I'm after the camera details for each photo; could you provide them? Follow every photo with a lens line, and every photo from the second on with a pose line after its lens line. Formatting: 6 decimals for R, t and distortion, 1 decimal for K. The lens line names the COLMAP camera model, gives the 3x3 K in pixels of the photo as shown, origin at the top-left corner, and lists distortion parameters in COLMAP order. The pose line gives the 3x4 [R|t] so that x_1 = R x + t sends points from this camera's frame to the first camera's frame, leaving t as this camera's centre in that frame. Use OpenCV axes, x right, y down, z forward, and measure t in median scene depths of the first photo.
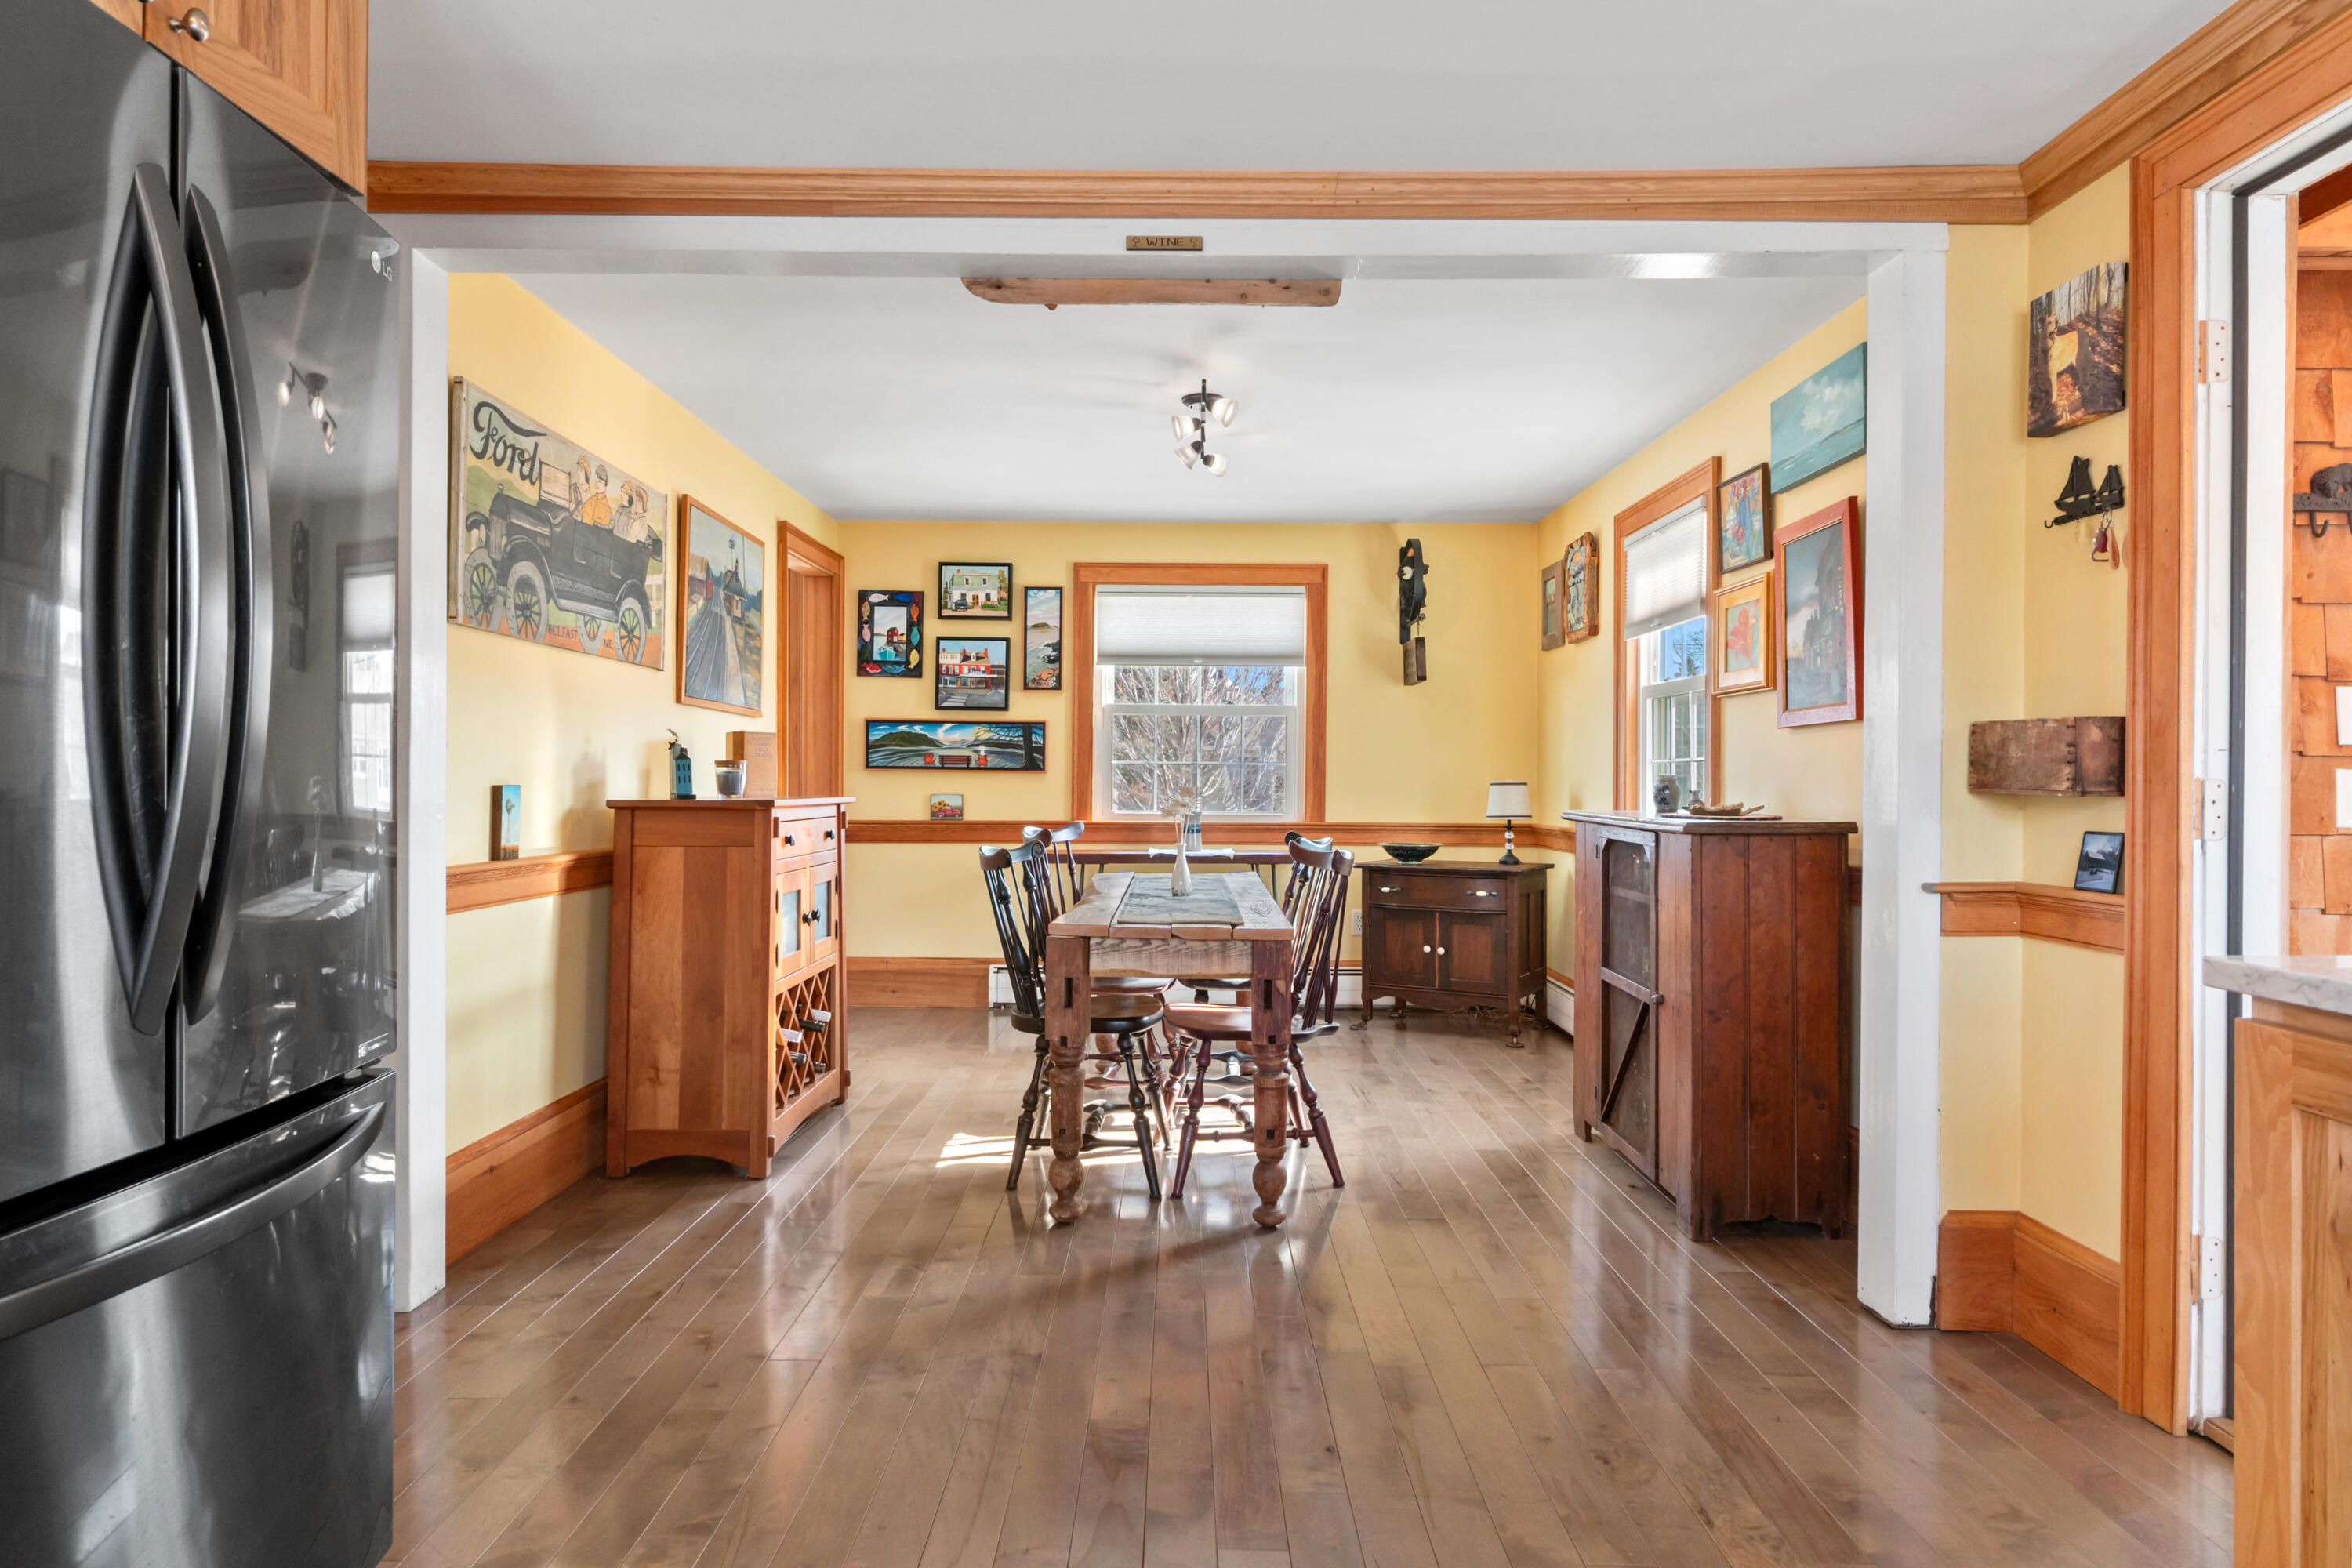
lens RADIAL K [[1360.7, 0, 1159.8], [0, 1360.7, 784.8], [0, 0, 1]] dist [-0.003236, -0.000677]
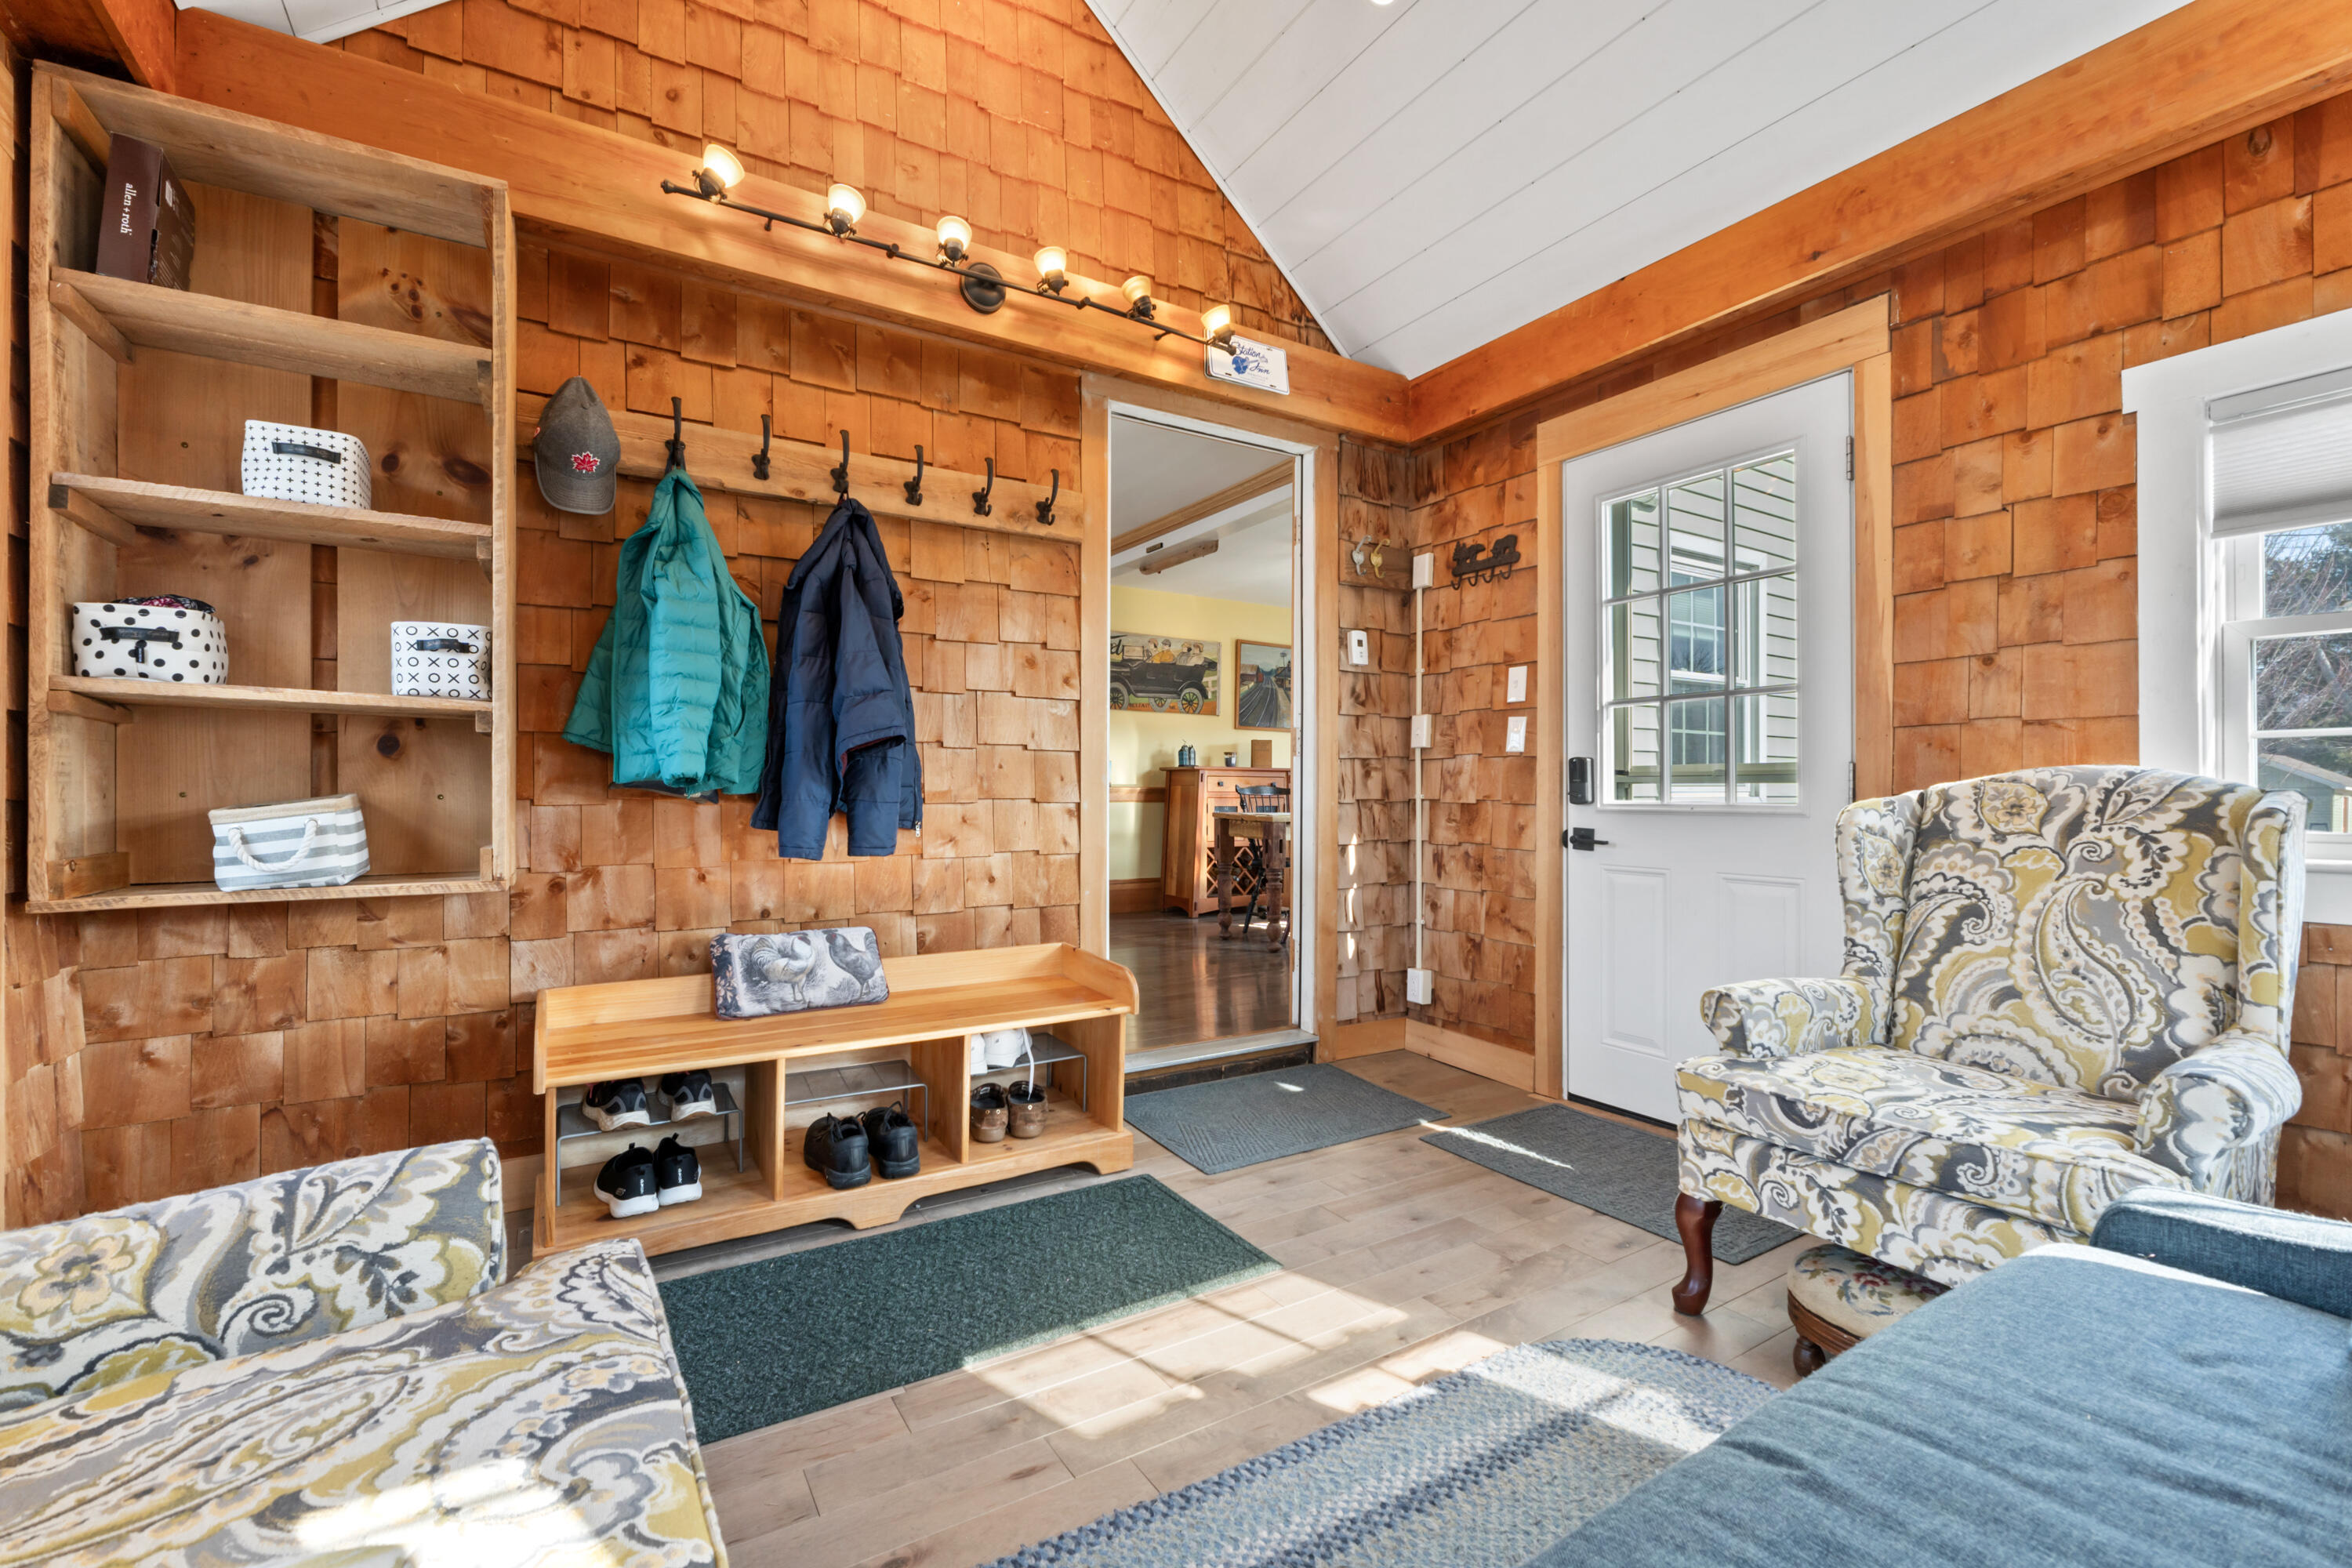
lens RADIAL K [[999.1, 0, 1175.1], [0, 999.1, 780.0], [0, 0, 1]] dist [-0.007006, 0.000095]
pose [[0.550937, -0.014405, -0.834422, 0.701381], [-0.003353, 0.999805, -0.019474, 0.042039], [0.834540, 0.013527, 0.550782, -0.020473]]
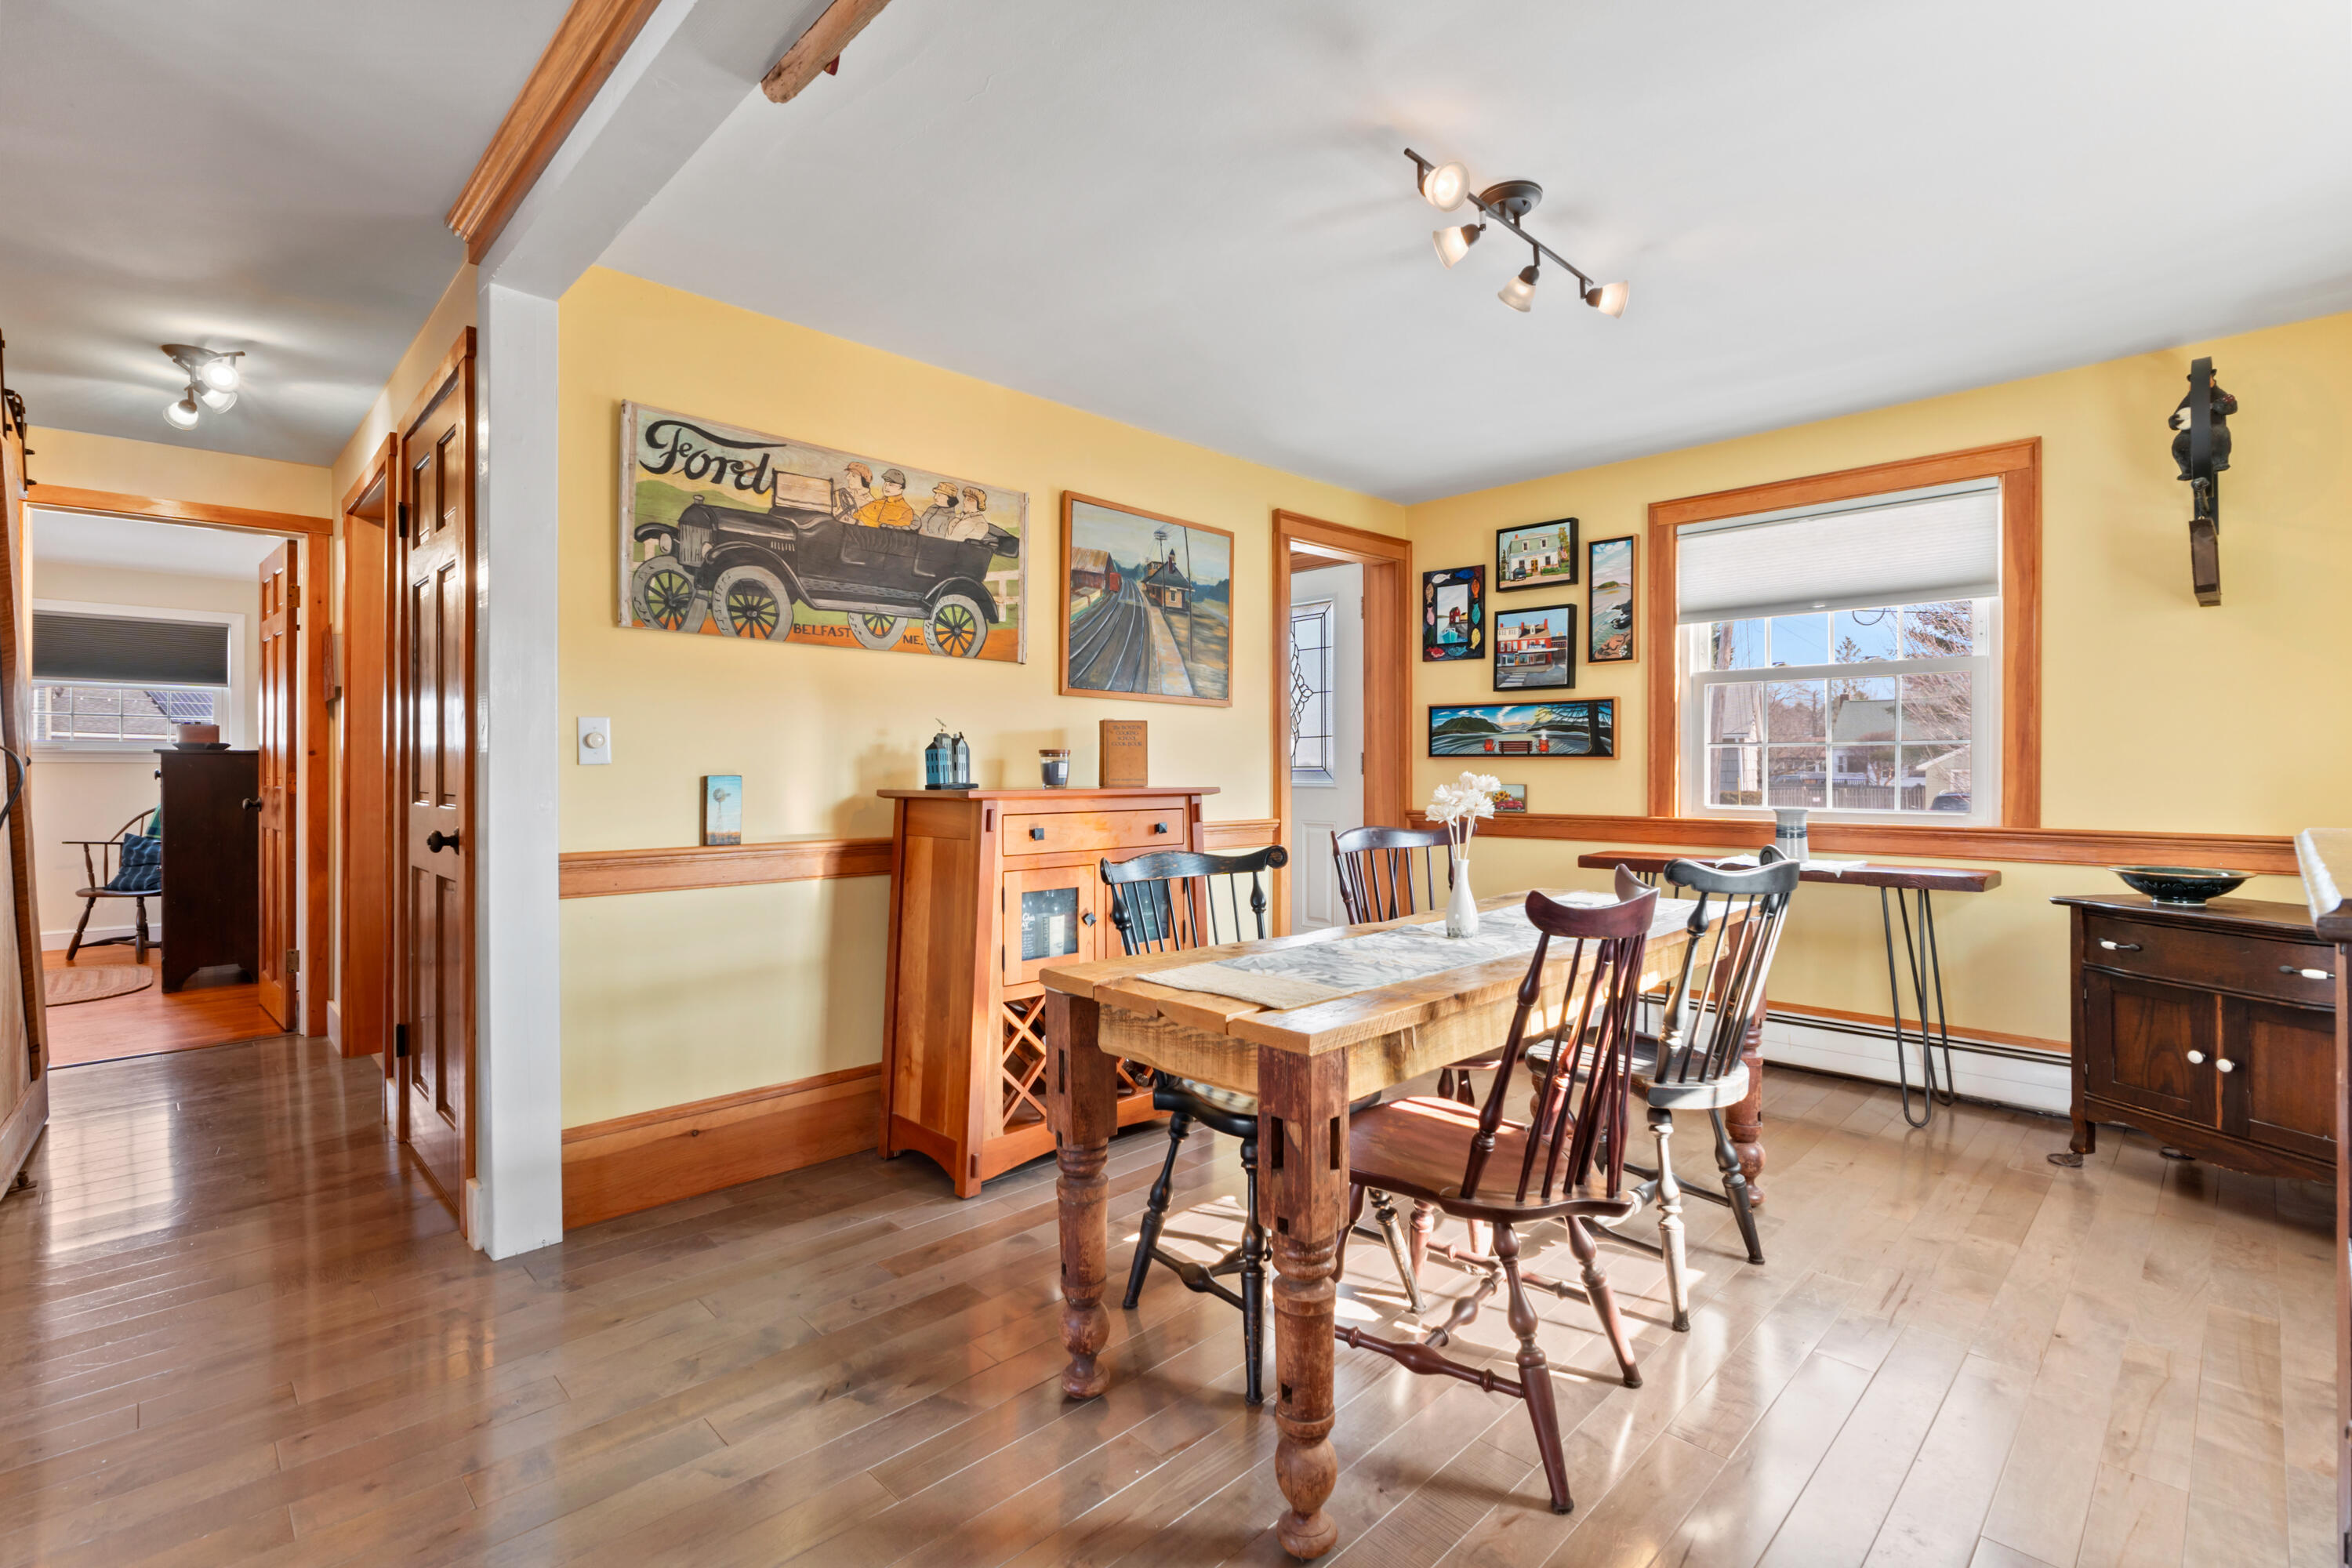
lens RADIAL K [[1067.7, 0, 1159.8], [0, 1067.7, 772.1], [0, 0, 1]] dist [0.000097, 0.000373]
pose [[0.708015, -0.003897, -0.706186, 0.183979], [0.003091, 0.999992, -0.002420, 0.000092], [0.706190, -0.000470, 0.708022, 0.332421]]
